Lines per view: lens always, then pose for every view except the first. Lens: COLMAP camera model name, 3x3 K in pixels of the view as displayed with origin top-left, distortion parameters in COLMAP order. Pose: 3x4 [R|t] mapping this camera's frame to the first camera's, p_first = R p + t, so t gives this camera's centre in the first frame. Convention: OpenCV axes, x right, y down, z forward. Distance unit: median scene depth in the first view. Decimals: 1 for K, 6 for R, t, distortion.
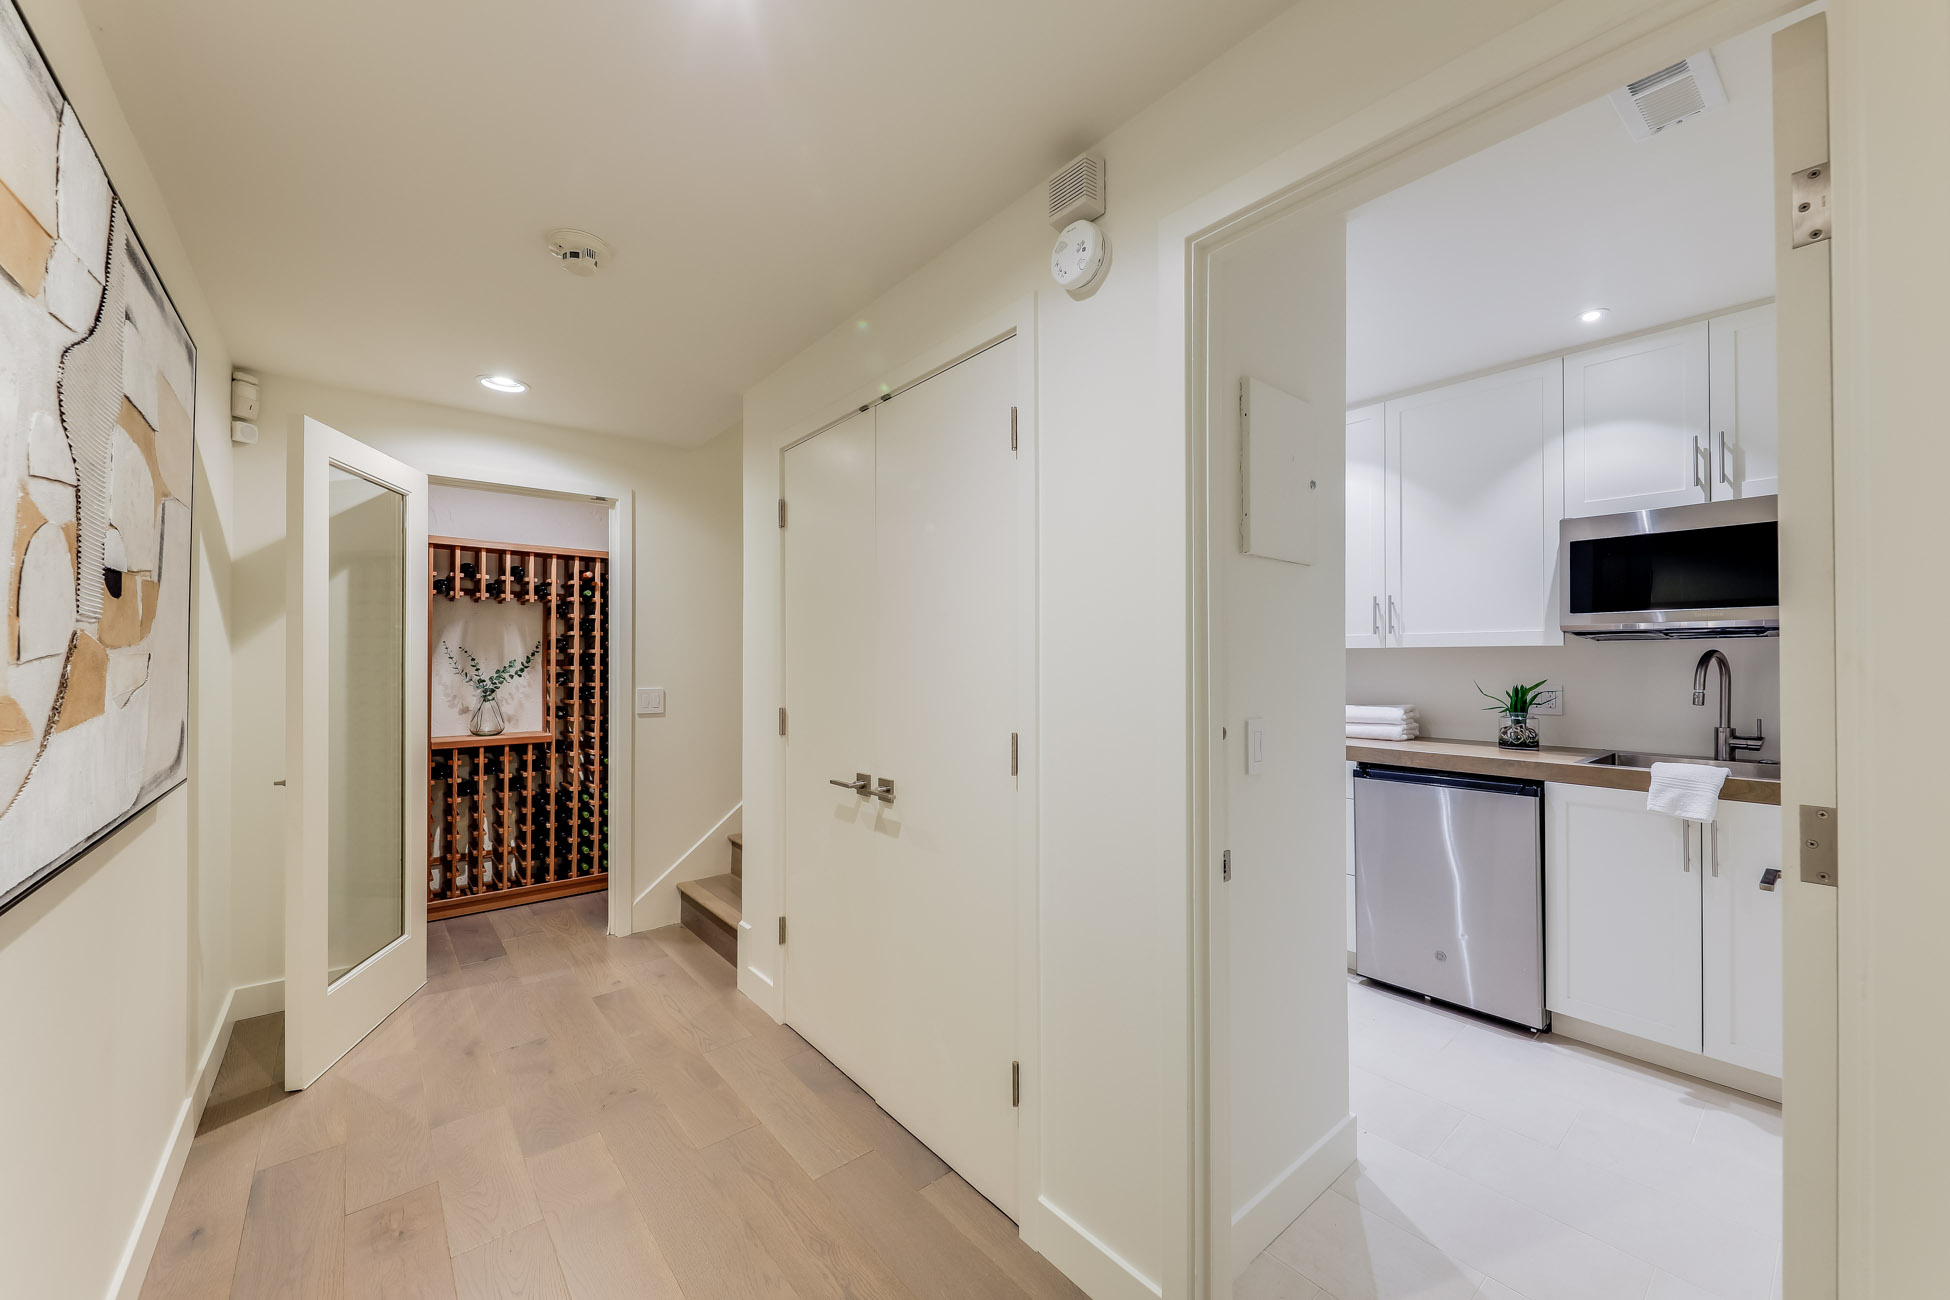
lens RADIAL K [[730.5, 0, 967.4], [0, 730.5, 654.3], [0, 0, 1]] dist [-0.009719, -0.000604]
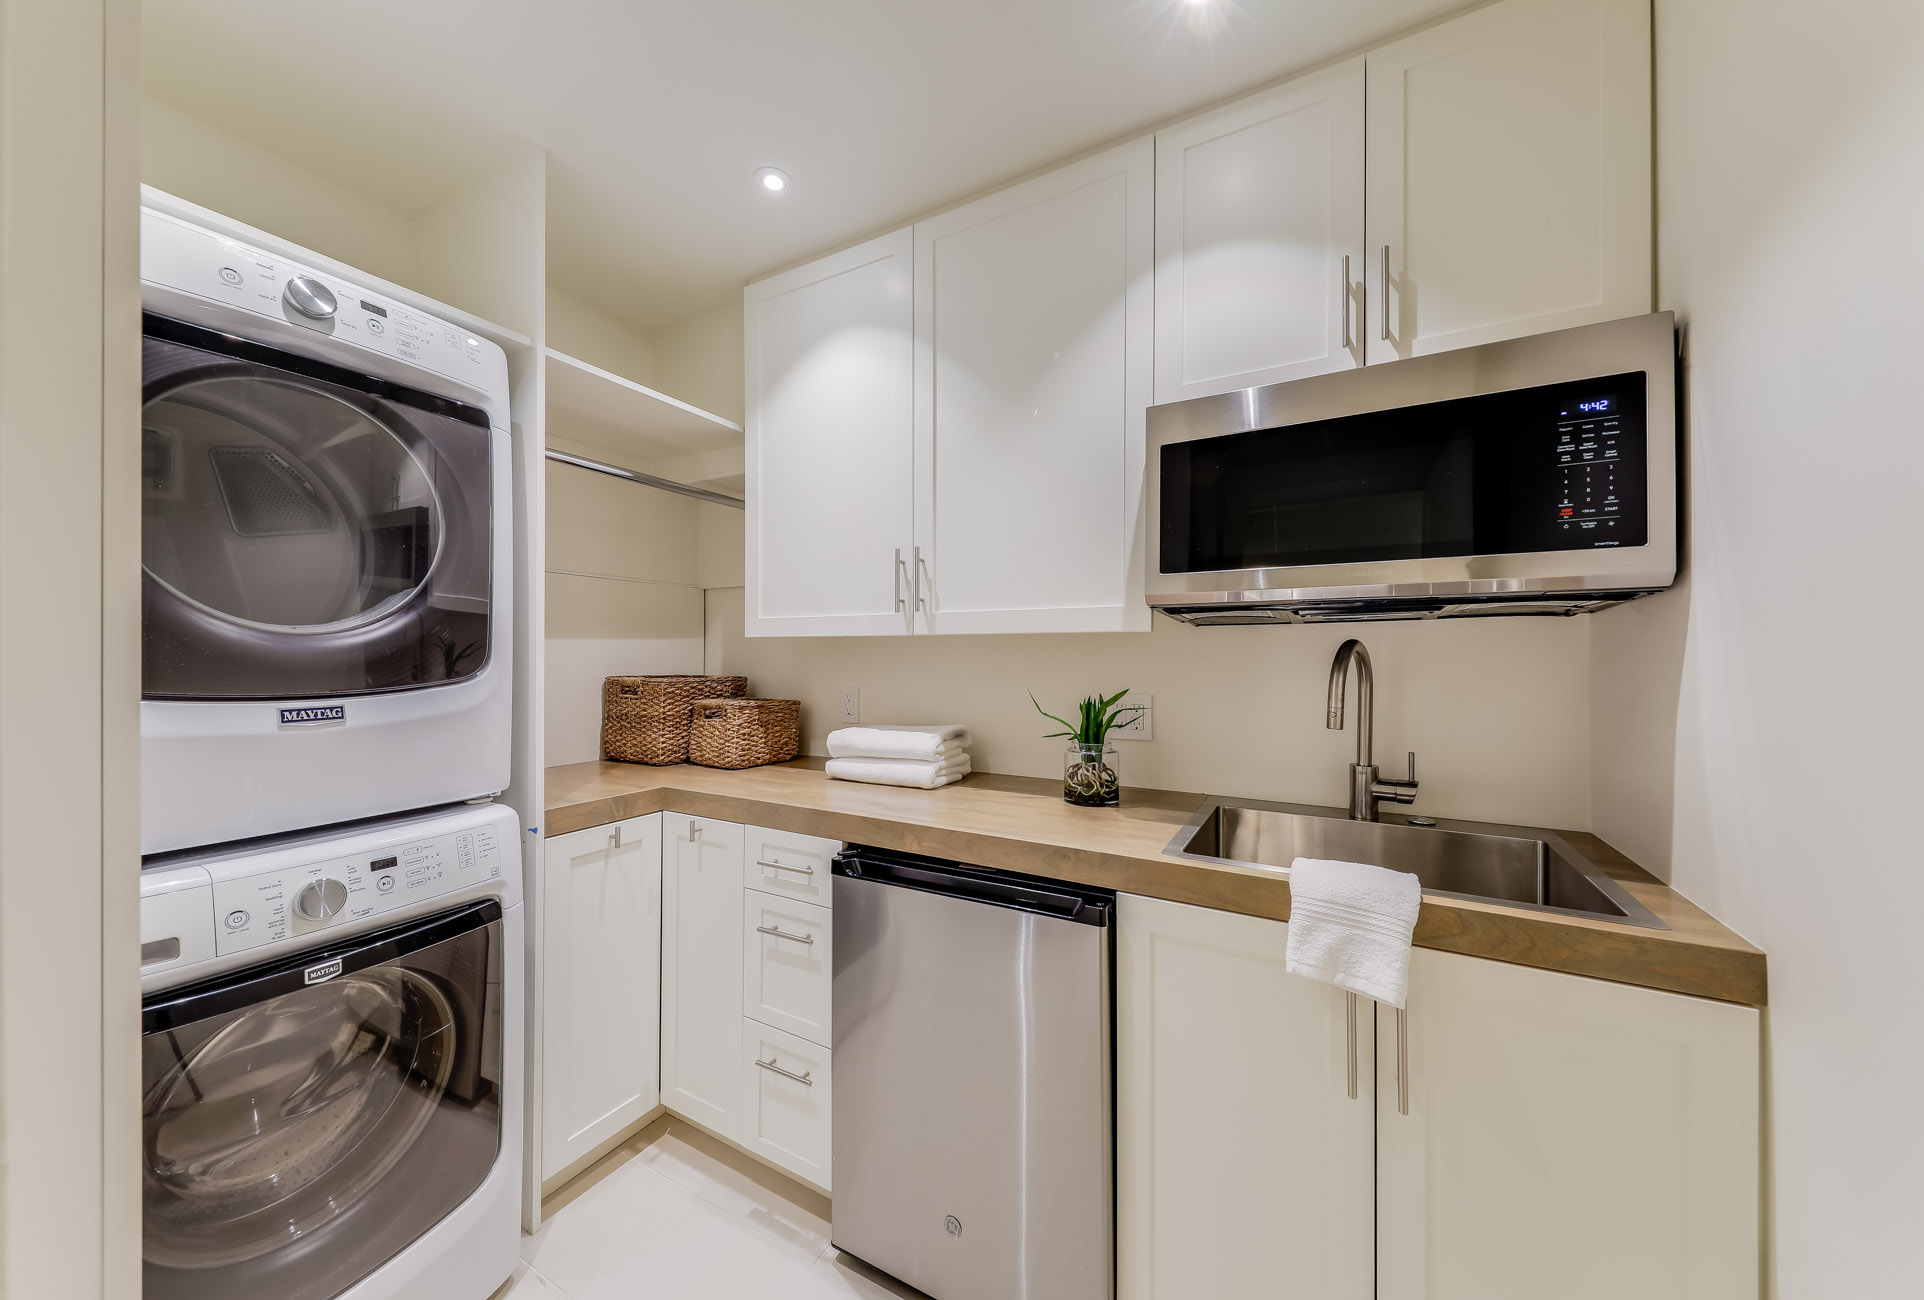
lens RADIAL K [[665.4, 0, 961.1], [0, 665.4, 650.4], [0, 0, 1]] dist [-0.000966, -0.000125]
pose [[0.925358, 0.001229, 0.379093, 0.499518], [-0.003918, 0.999972, 0.006323, 0.000452], [-0.379075, -0.007336, 0.925337, 0.589238]]
